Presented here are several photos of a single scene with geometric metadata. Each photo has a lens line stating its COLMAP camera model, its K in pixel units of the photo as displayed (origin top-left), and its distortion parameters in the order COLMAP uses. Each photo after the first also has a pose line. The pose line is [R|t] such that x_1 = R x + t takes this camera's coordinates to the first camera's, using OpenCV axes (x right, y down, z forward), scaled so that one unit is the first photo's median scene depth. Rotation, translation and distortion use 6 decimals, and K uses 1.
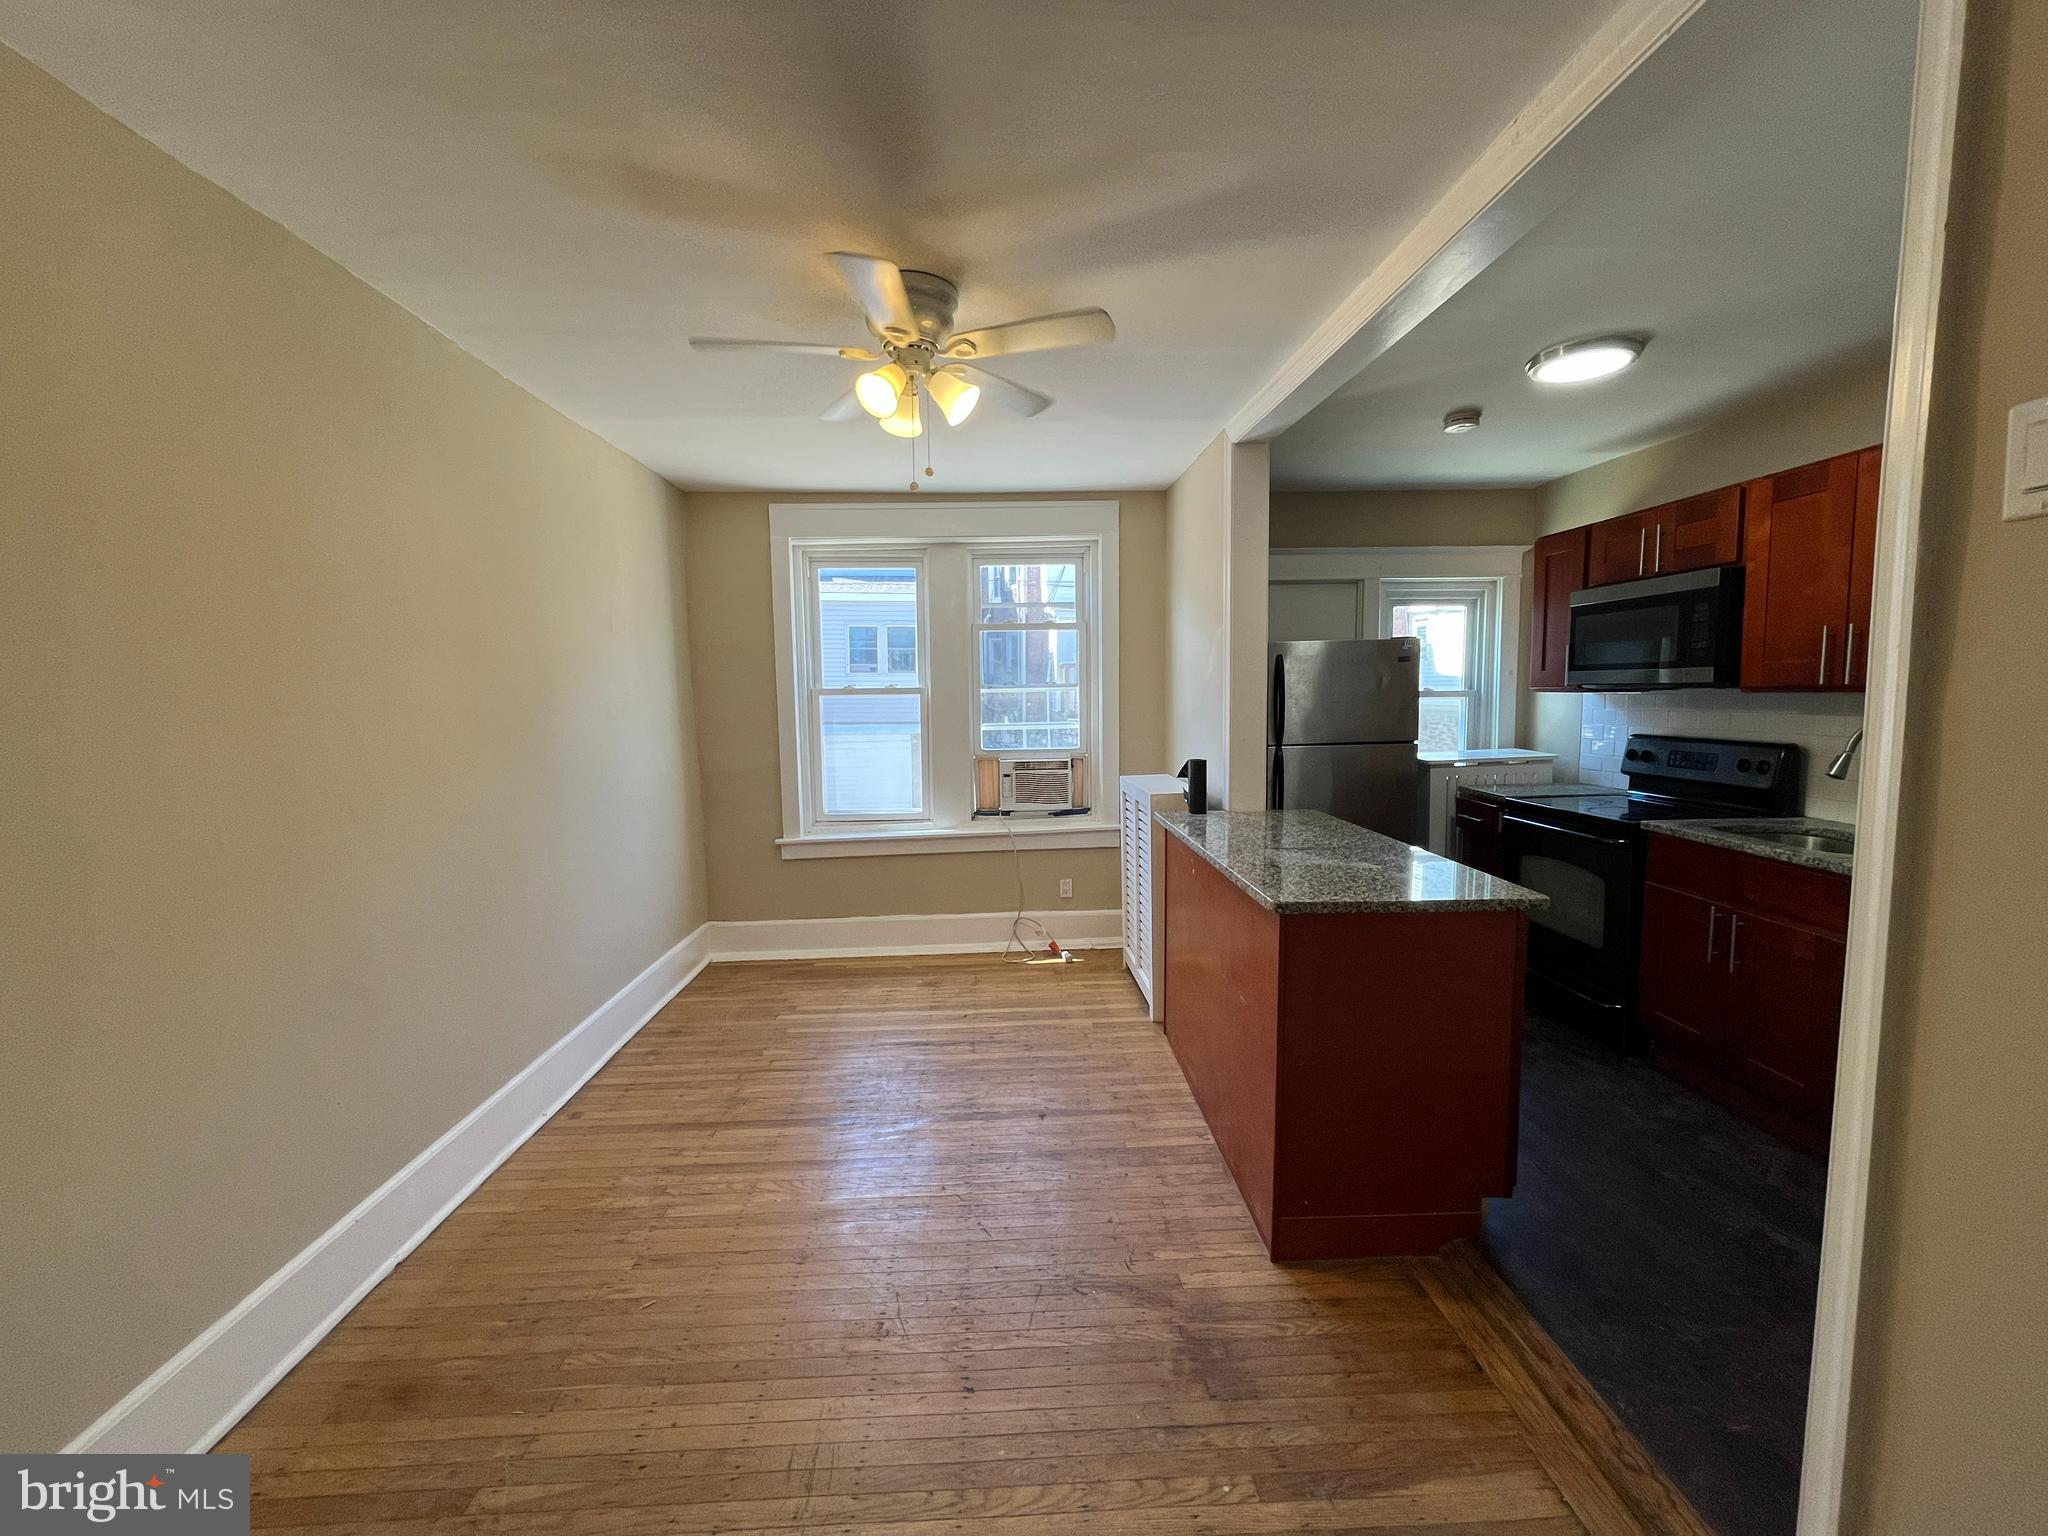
lens RADIAL K [[825.9, 0, 1024.0], [0, 825.9, 768.0], [0, 0, 1]] dist [-0.002998, -0.000494]
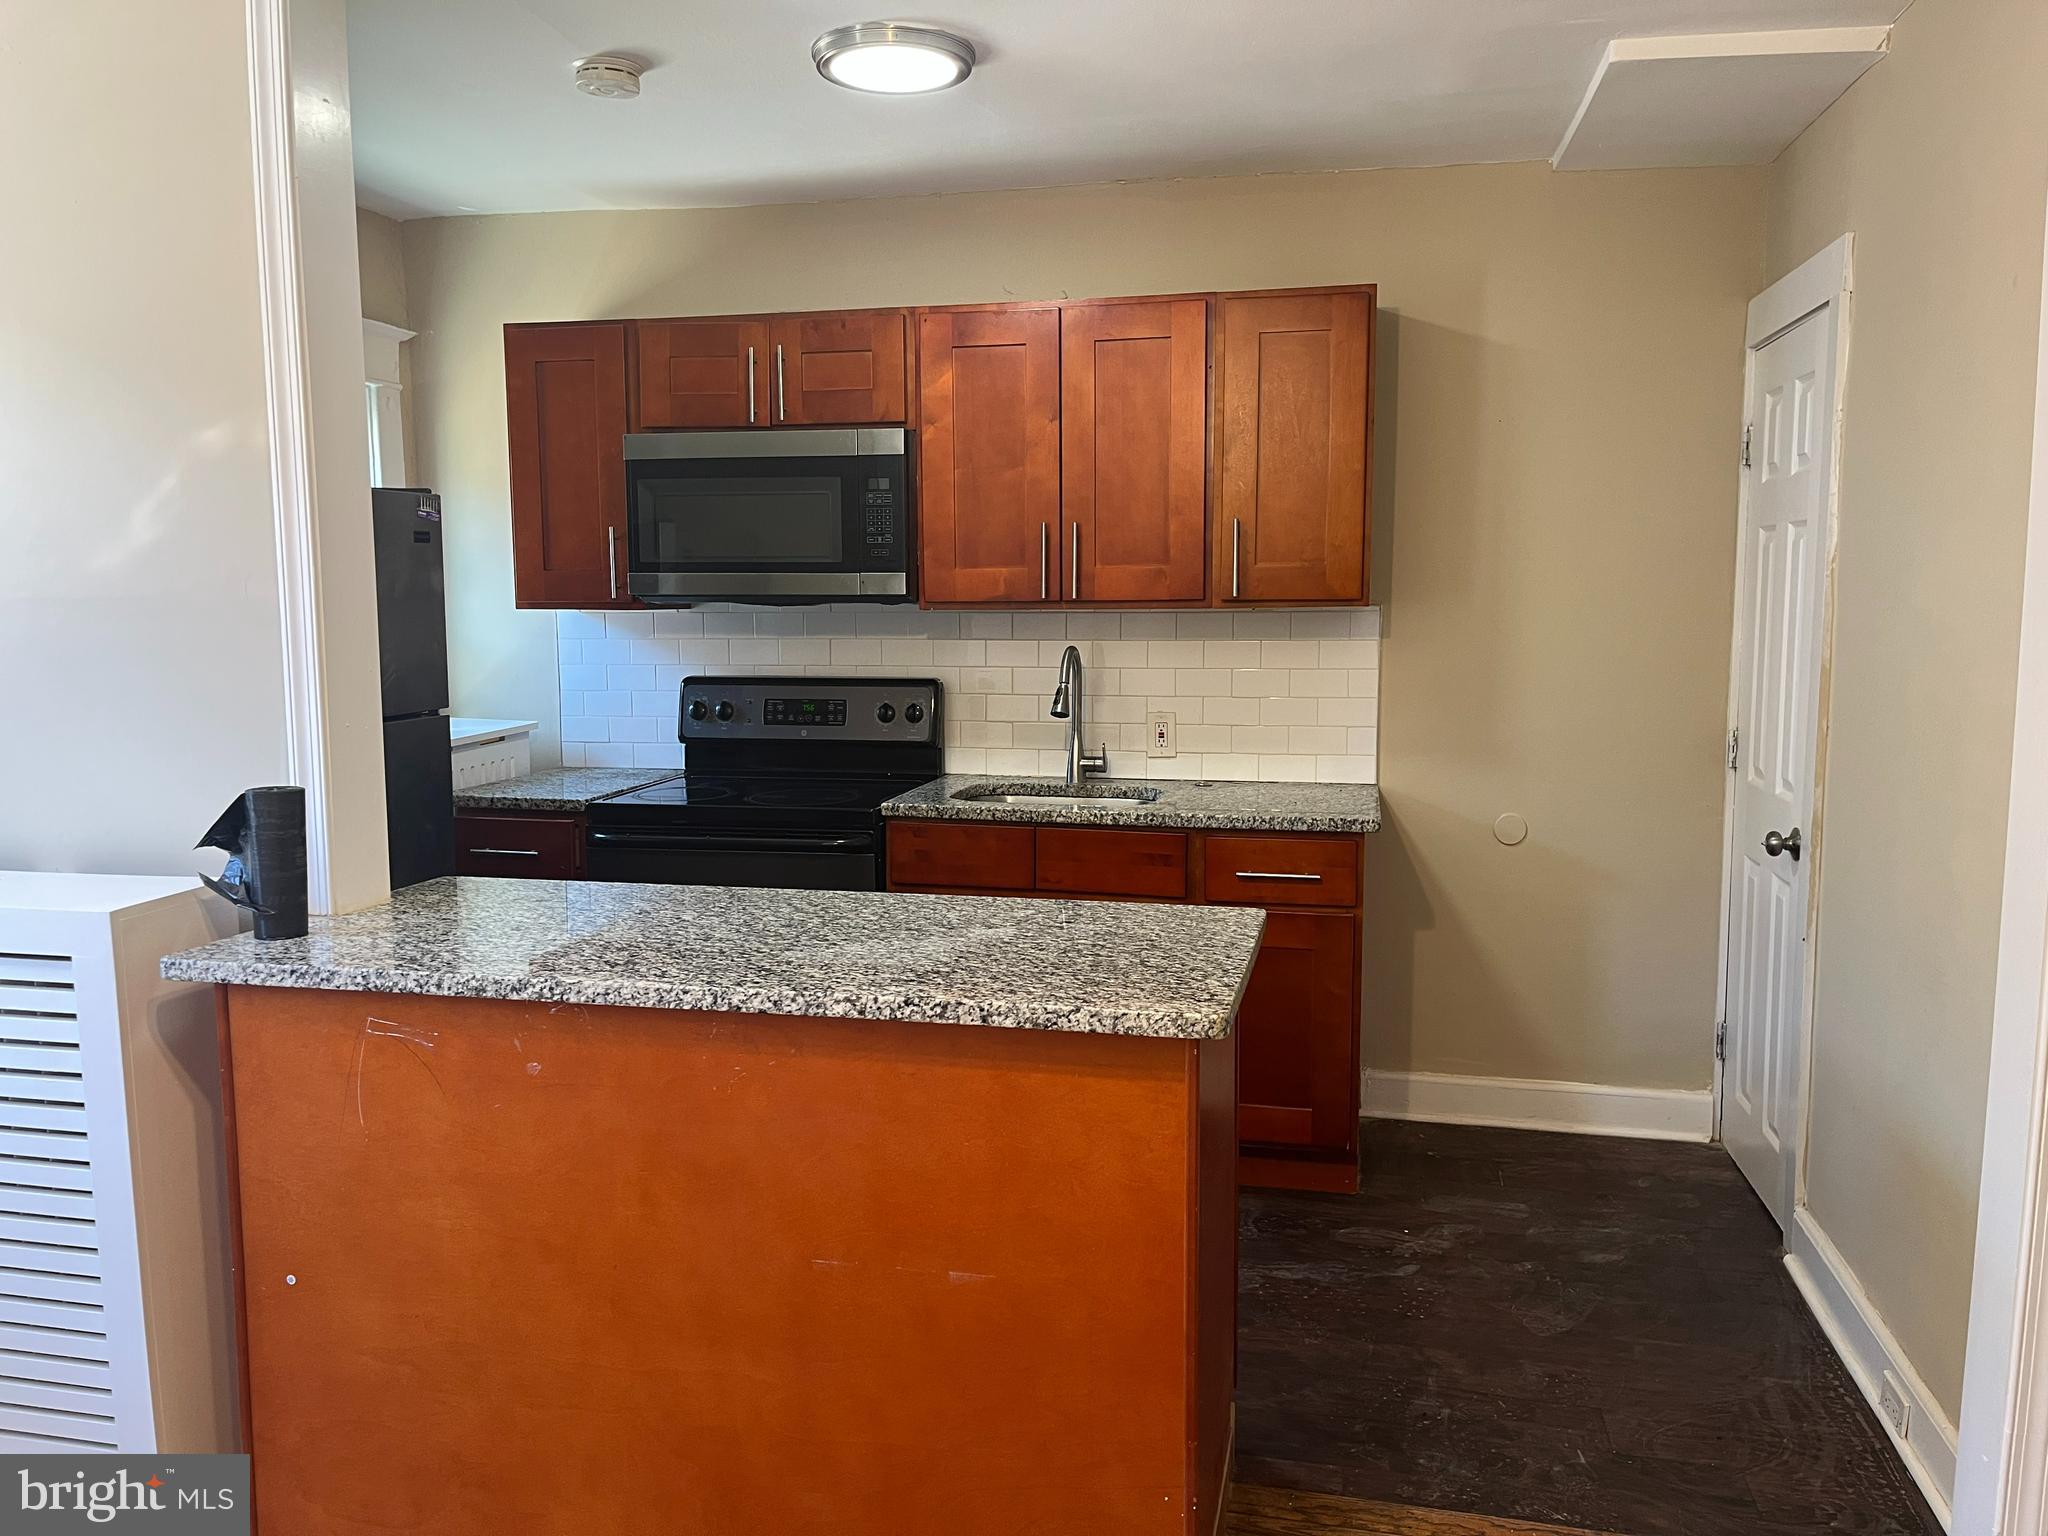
lens RADIAL K [[1547.4, 0, 1024.0], [0, 1547.4, 768.0], [0, 0, 1]] dist [0.040680, -0.001309]
pose [[0.262330, -0.094915, 0.960299, -0.343542], [0.088372, 0.993332, 0.074039, -0.040139], [-0.960923, 0.065440, 0.268968, 0.483578]]
